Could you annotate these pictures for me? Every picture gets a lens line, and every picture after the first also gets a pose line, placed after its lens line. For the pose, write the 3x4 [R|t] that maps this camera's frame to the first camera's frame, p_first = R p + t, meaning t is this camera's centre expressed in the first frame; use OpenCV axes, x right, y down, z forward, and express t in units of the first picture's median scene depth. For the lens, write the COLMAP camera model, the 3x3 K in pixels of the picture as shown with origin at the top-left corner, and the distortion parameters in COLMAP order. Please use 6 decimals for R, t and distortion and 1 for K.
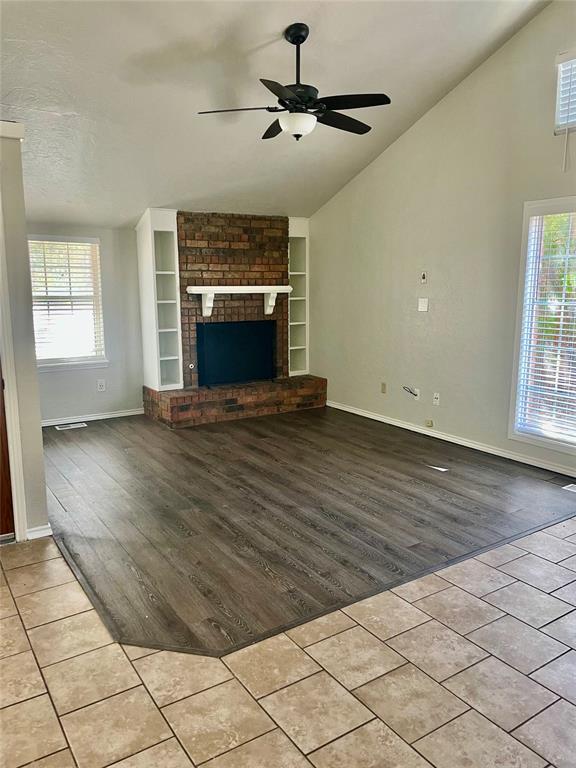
lens RADIAL K [[587.5, 0, 288.2], [0, 587.5, 383.4], [0, 0, 1]] dist [0.050436, -0.015398]
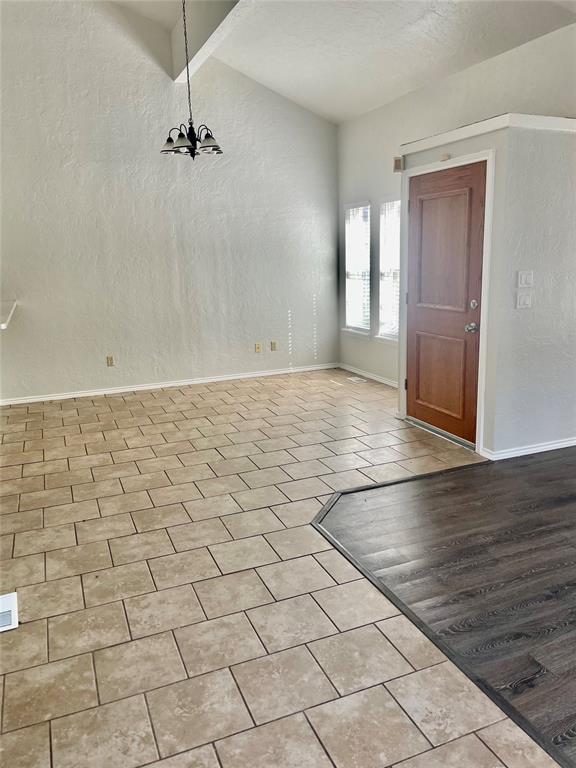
lens RADIAL K [[587.5, 0, 289.6], [0, 587.5, 383.7], [0, 0, 1]] dist [0.050436, -0.015398]
pose [[-0.185000, 0.217038, -0.958473, 0.824226], [-0.154857, 0.956685, 0.246523, -0.128746], [0.970461, 0.194033, -0.143377, 0.794477]]
